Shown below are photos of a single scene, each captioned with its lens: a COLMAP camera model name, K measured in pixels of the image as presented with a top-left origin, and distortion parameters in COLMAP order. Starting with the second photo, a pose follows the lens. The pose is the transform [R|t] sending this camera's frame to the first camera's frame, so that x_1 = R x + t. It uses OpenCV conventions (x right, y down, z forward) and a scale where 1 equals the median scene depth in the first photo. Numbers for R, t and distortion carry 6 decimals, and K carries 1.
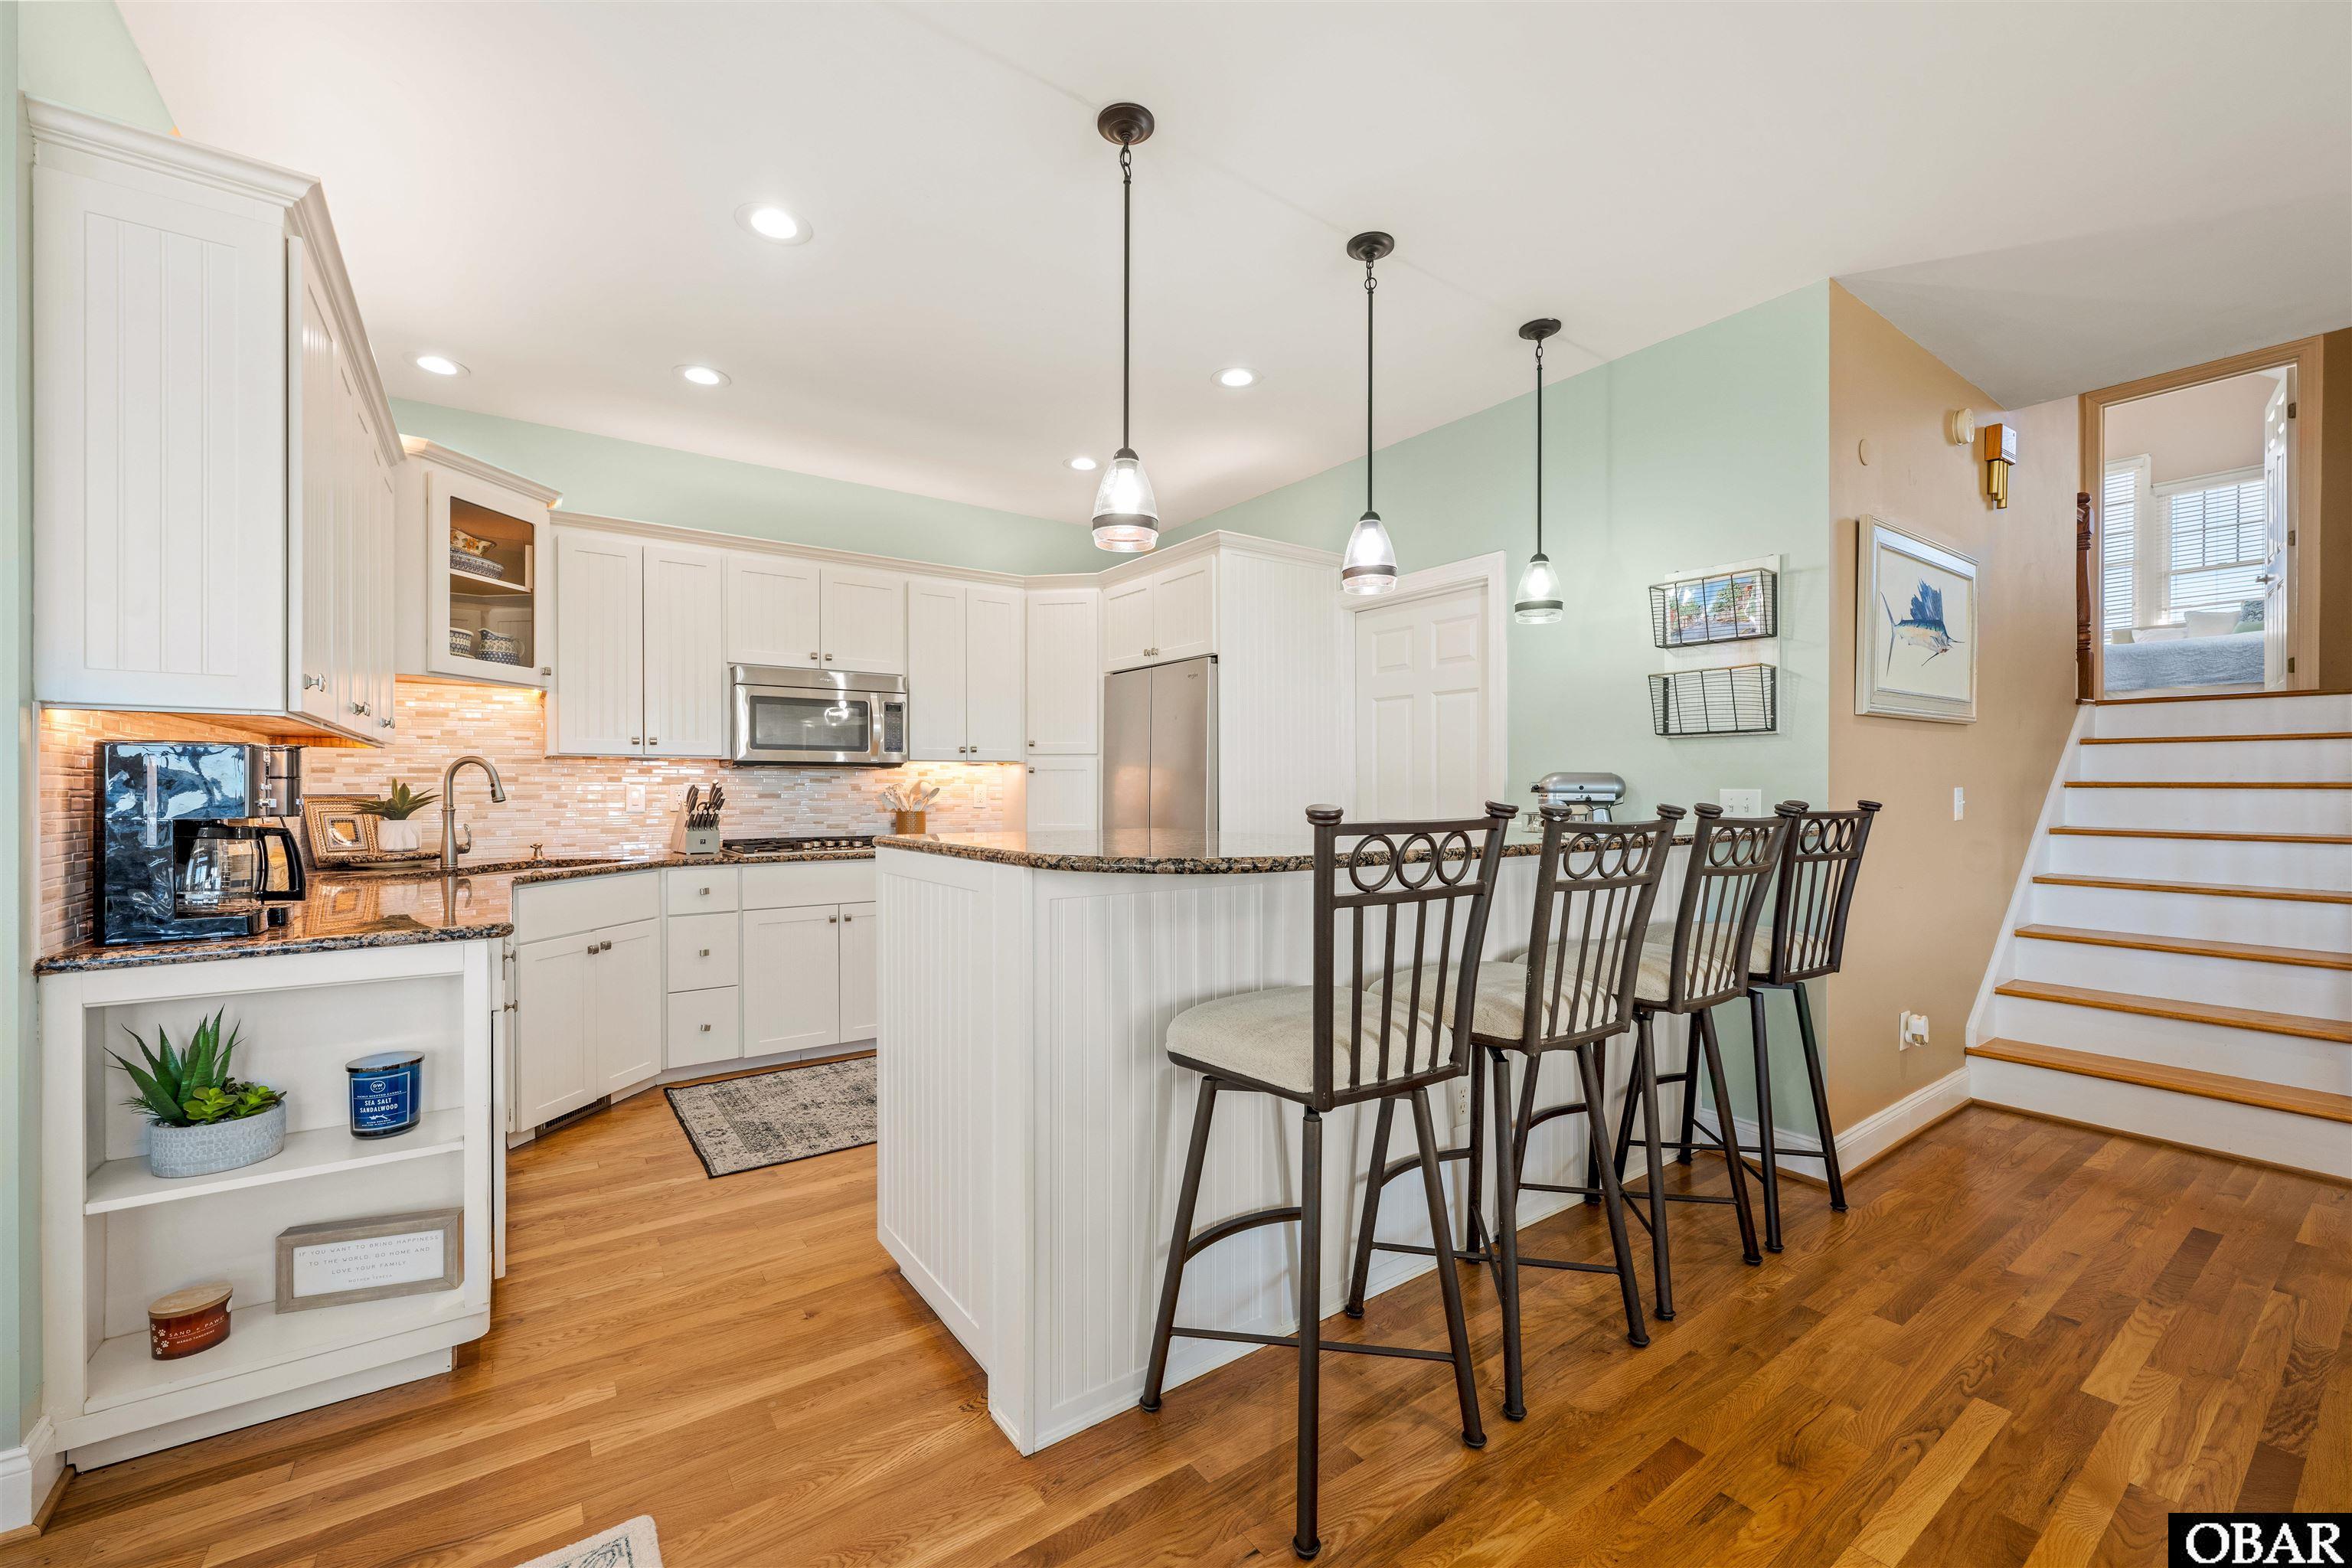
lens RADIAL K [[940.9, 0, 1174.7], [0, 940.9, 789.6], [0, 0, 1]] dist [-0.002683, 0.000698]
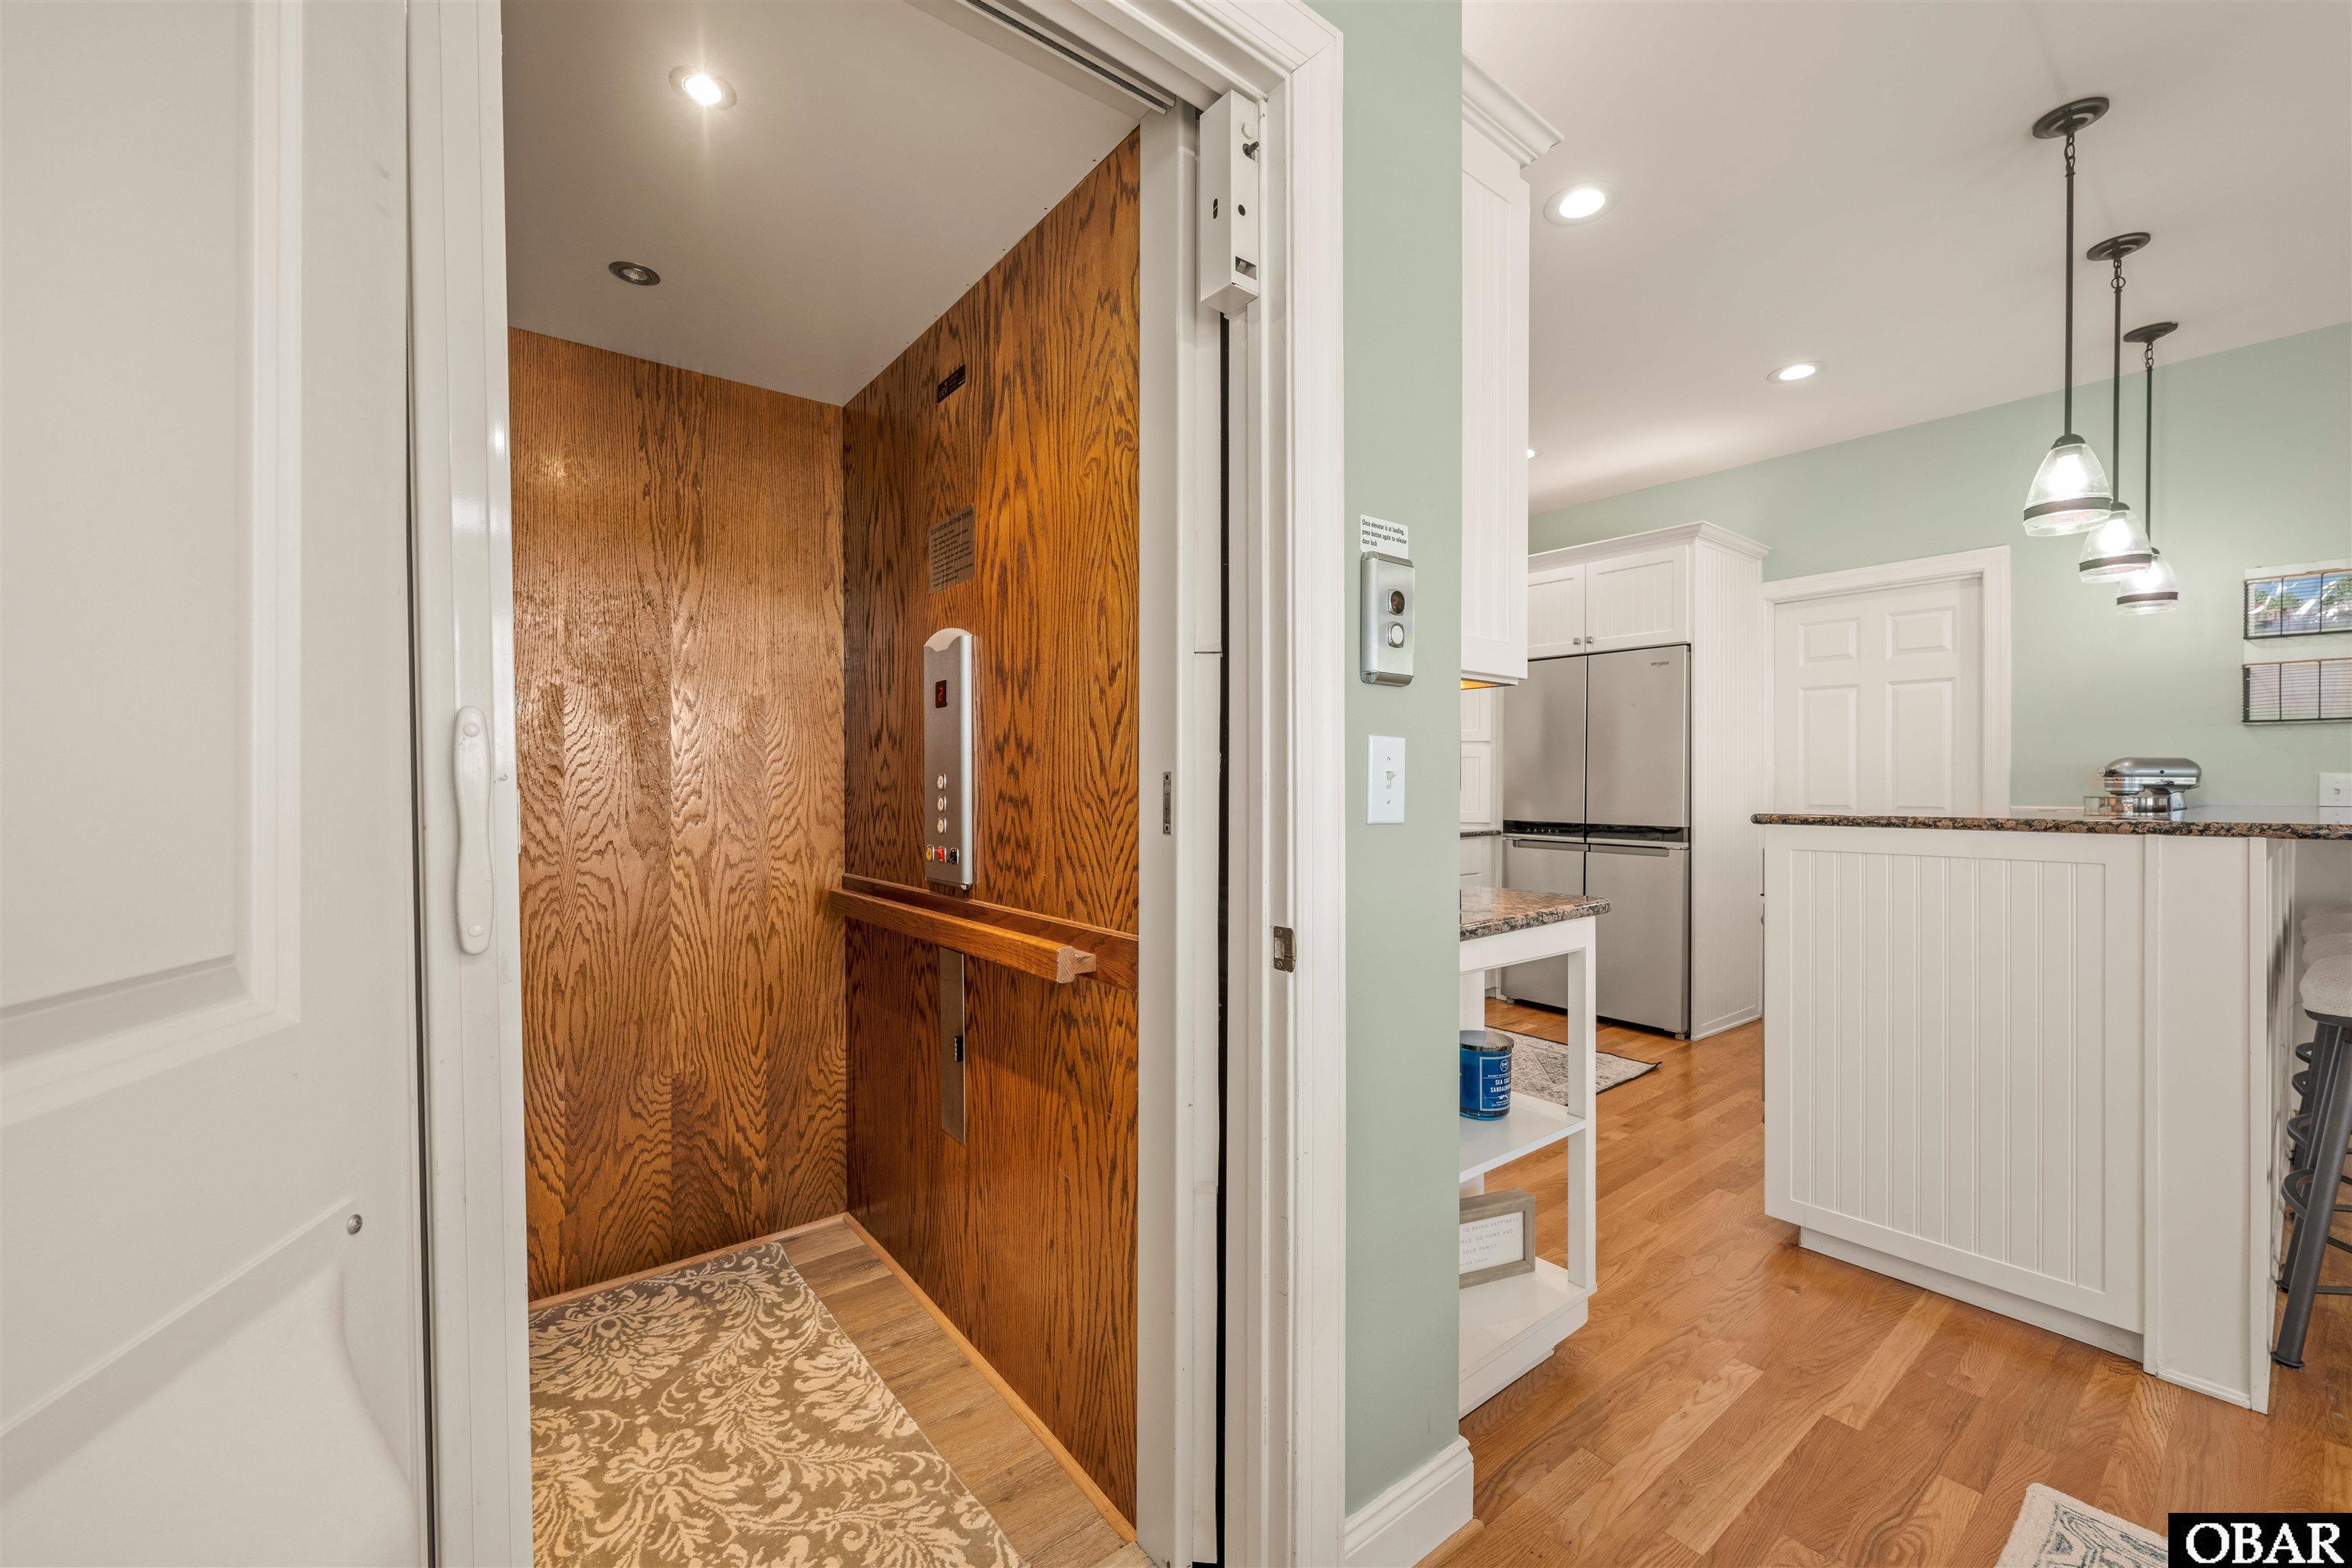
lens RADIAL K [[940.9, 0, 1177.2], [0, 940.9, 786.2], [0, 0, 1]] dist [-0.002683, 0.000698]
pose [[0.998049, 0.001567, 0.062418, -0.669248], [-0.001637, 0.999998, 0.001073, 0.013045], [-0.062417, -0.001173, 0.998049, 0.023255]]
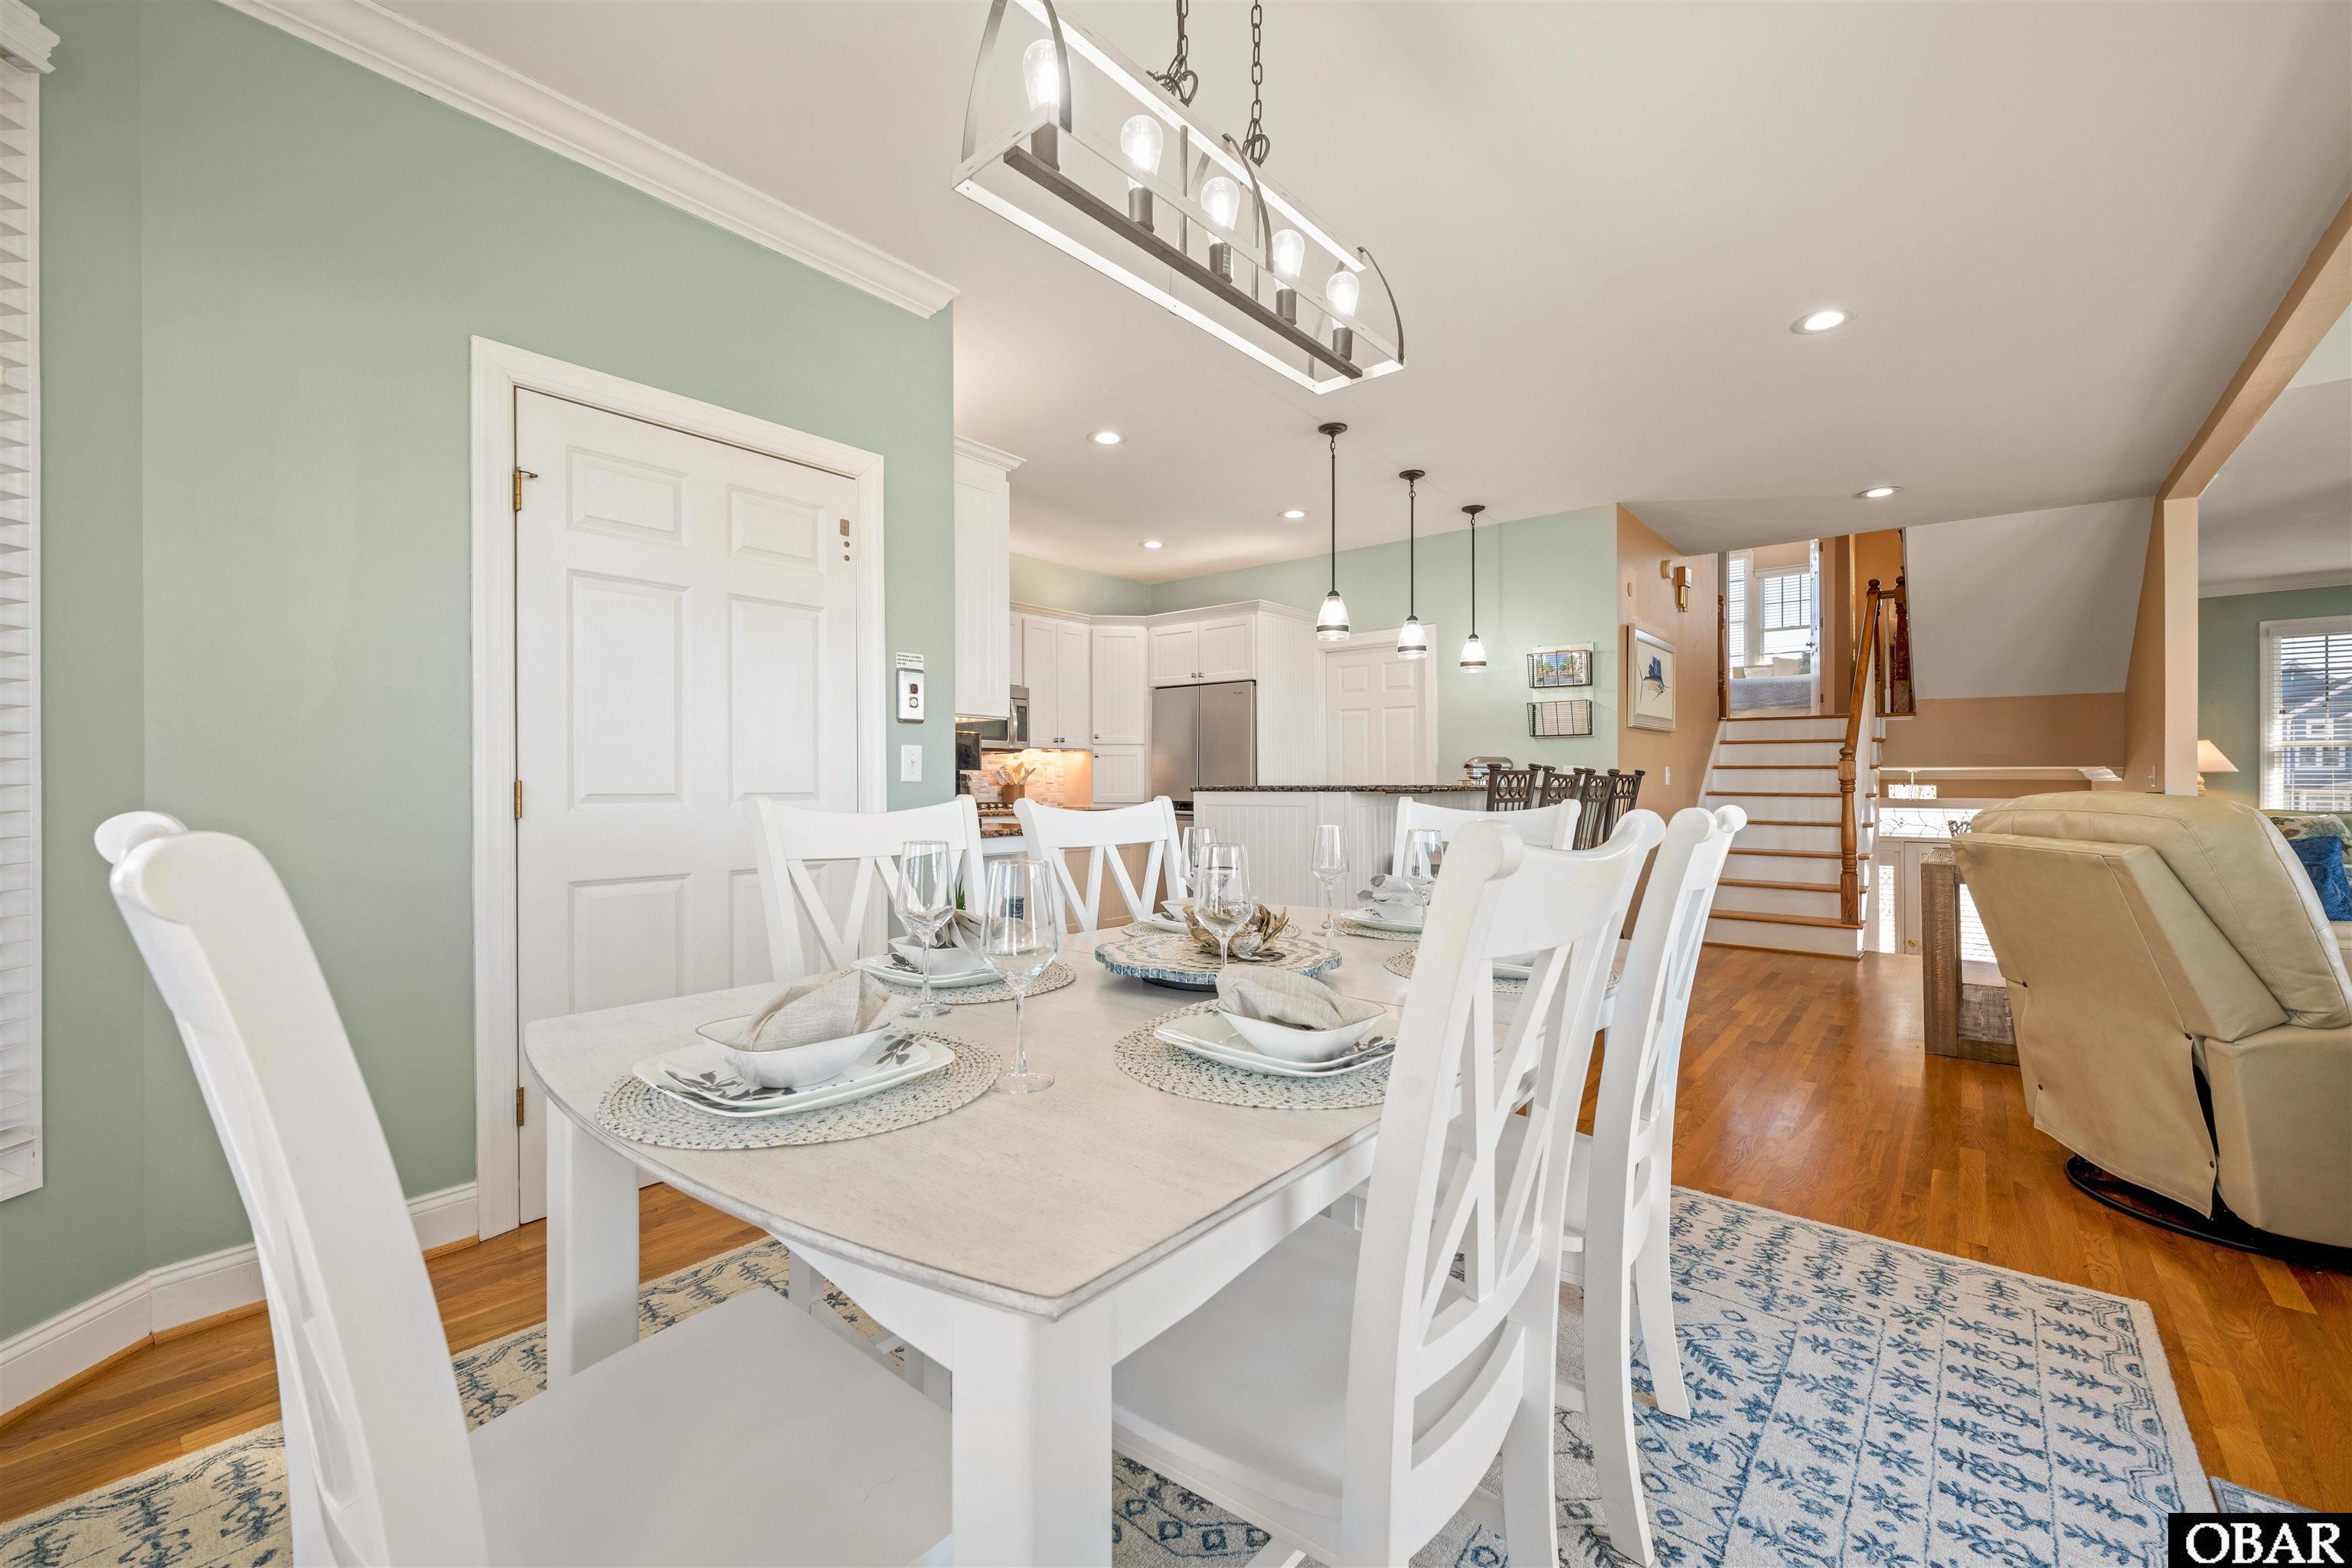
lens RADIAL K [[940.9, 0, 1173.1], [0, 940.9, 777.1], [0, 0, 1]] dist [-0.002683, 0.000698]
pose [[0.968887, 0.000761, 0.247501, -0.542221], [0.001160, 0.999970, -0.007616, 0.030674], [-0.247500, 0.007666, 0.968858, -0.525559]]
